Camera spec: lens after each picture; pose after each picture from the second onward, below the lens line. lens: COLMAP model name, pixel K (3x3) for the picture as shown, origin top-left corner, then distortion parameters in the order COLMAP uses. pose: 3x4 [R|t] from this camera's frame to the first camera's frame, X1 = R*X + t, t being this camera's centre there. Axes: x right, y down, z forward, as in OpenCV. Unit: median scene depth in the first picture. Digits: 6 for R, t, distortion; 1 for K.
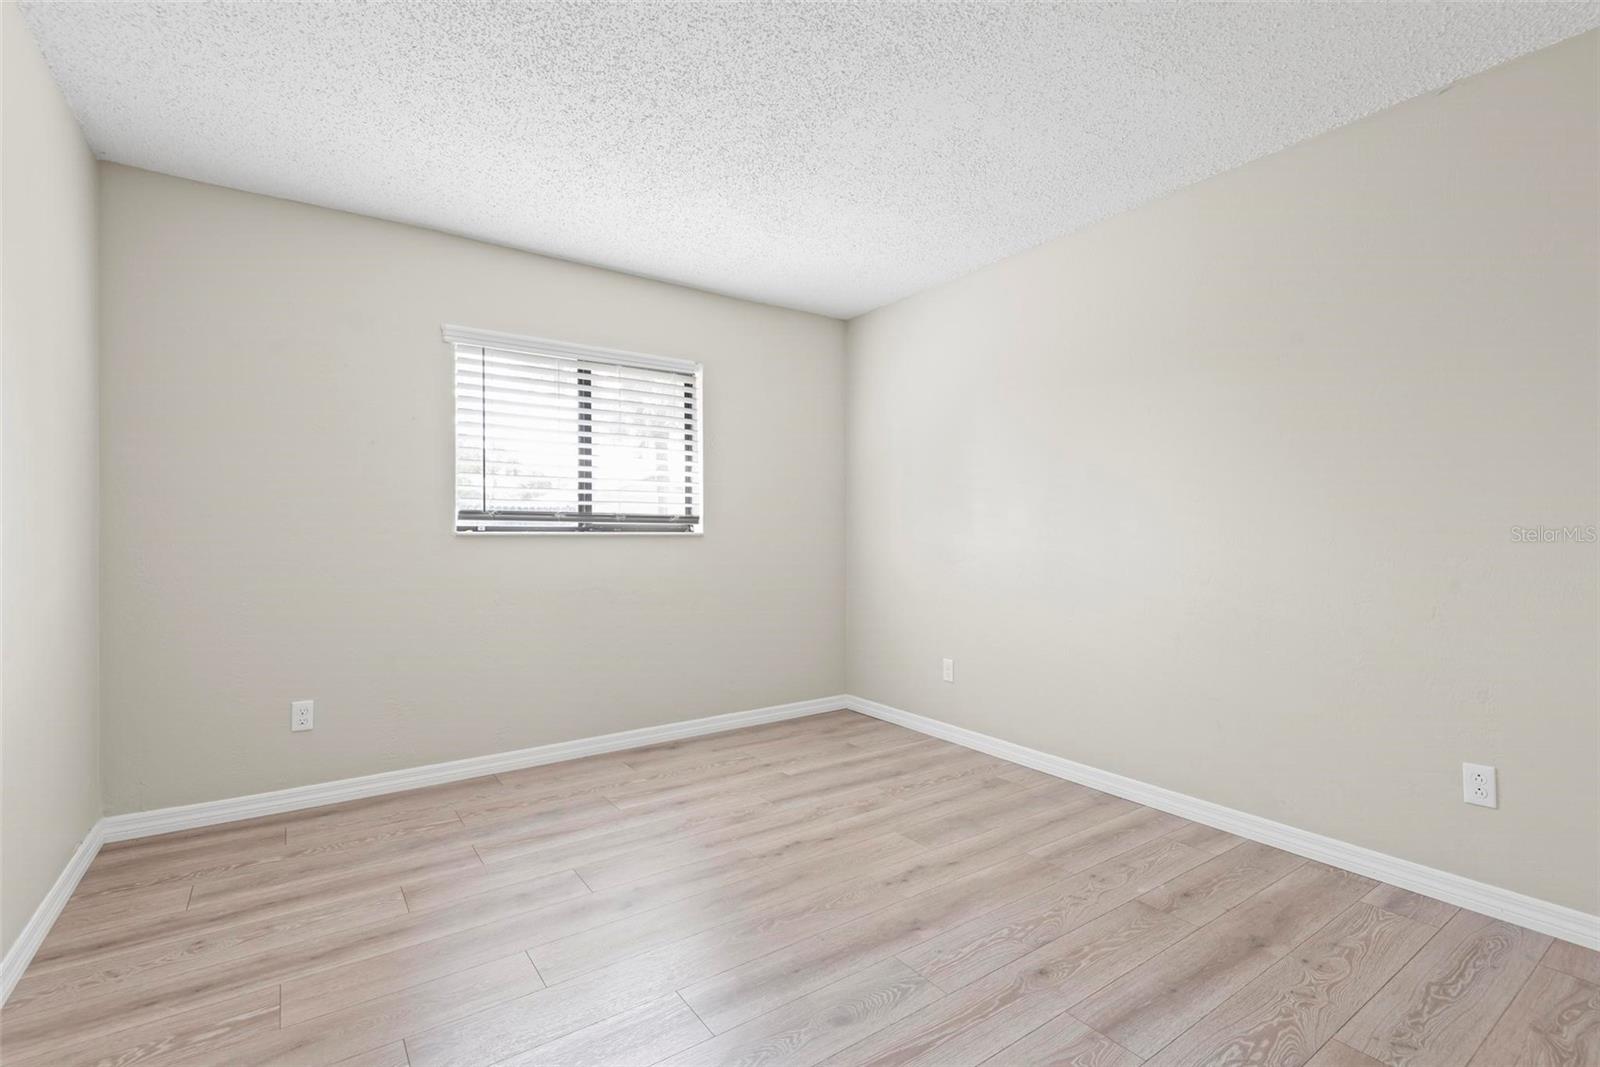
lens RADIAL K [[725.6, 0, 792.1], [0, 725.6, 540.6], [0, 0, 1]] dist [0.026186, -0.016277]
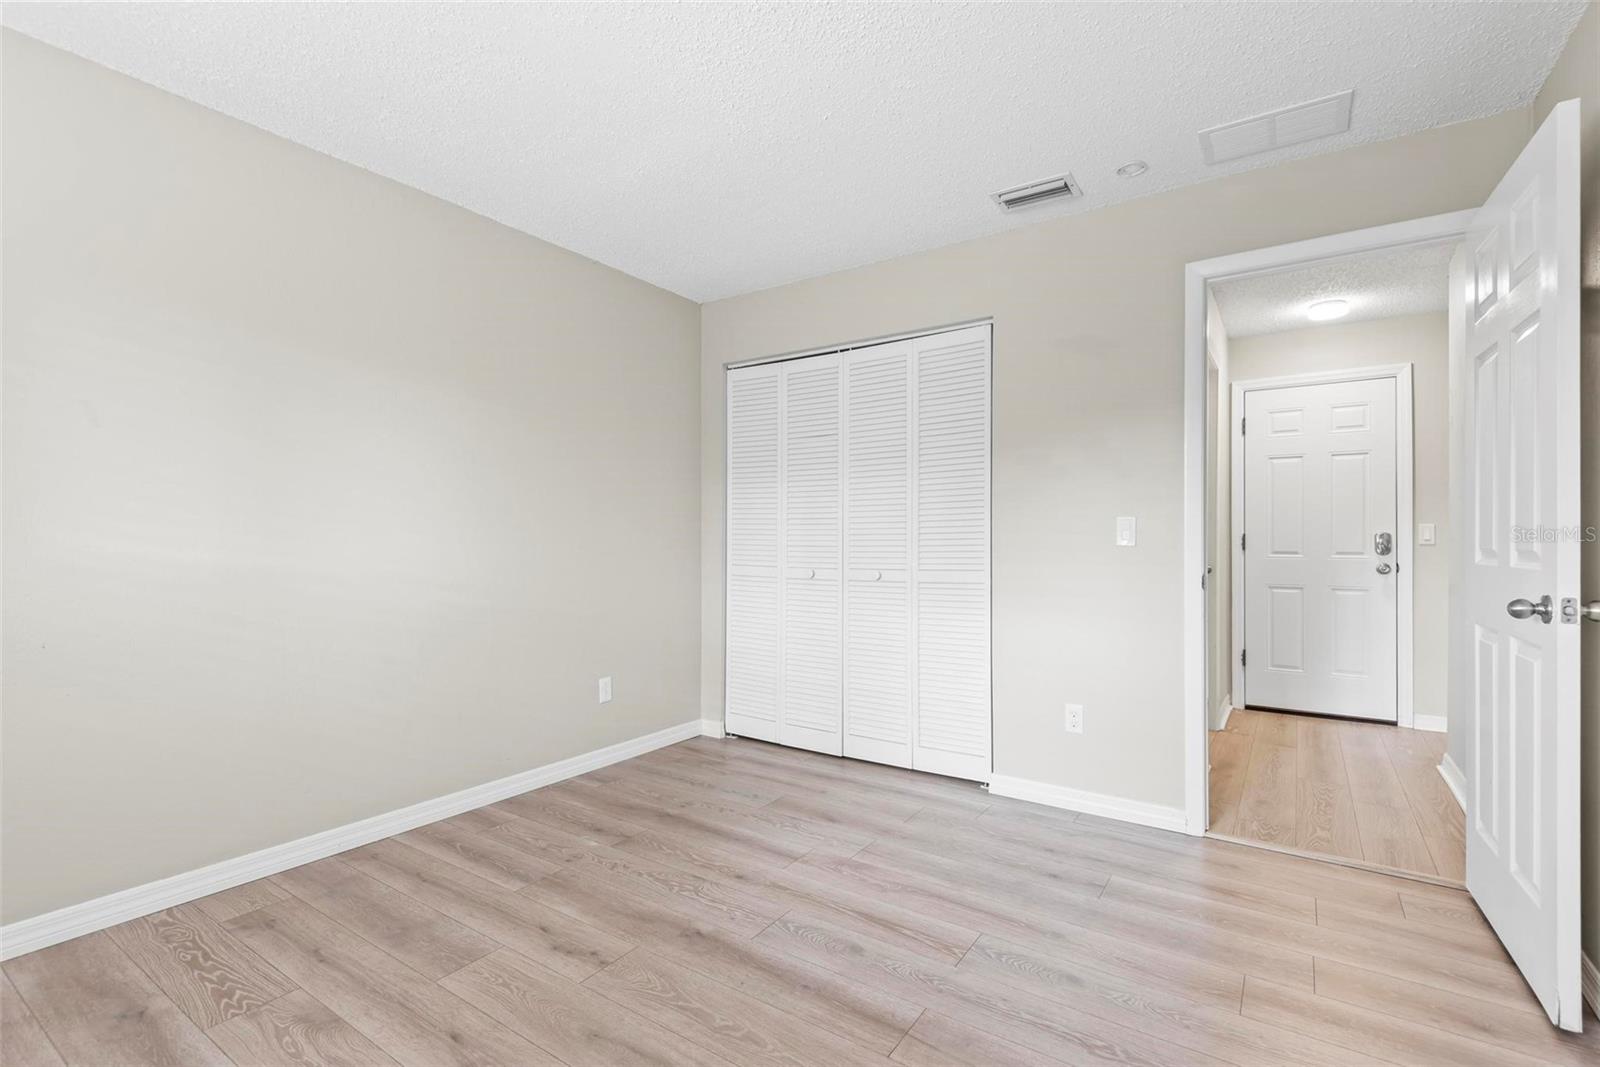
lens RADIAL K [[725.6, 0, 809.0], [0, 725.6, 531.7], [0, 0, 1]] dist [0.026186, -0.016277]
pose [[-0.366458, 0.009401, 0.930387, -0.646669], [0.009722, 0.999933, -0.006275, -0.012628], [-0.930384, 0.006745, -0.366525, 0.952725]]
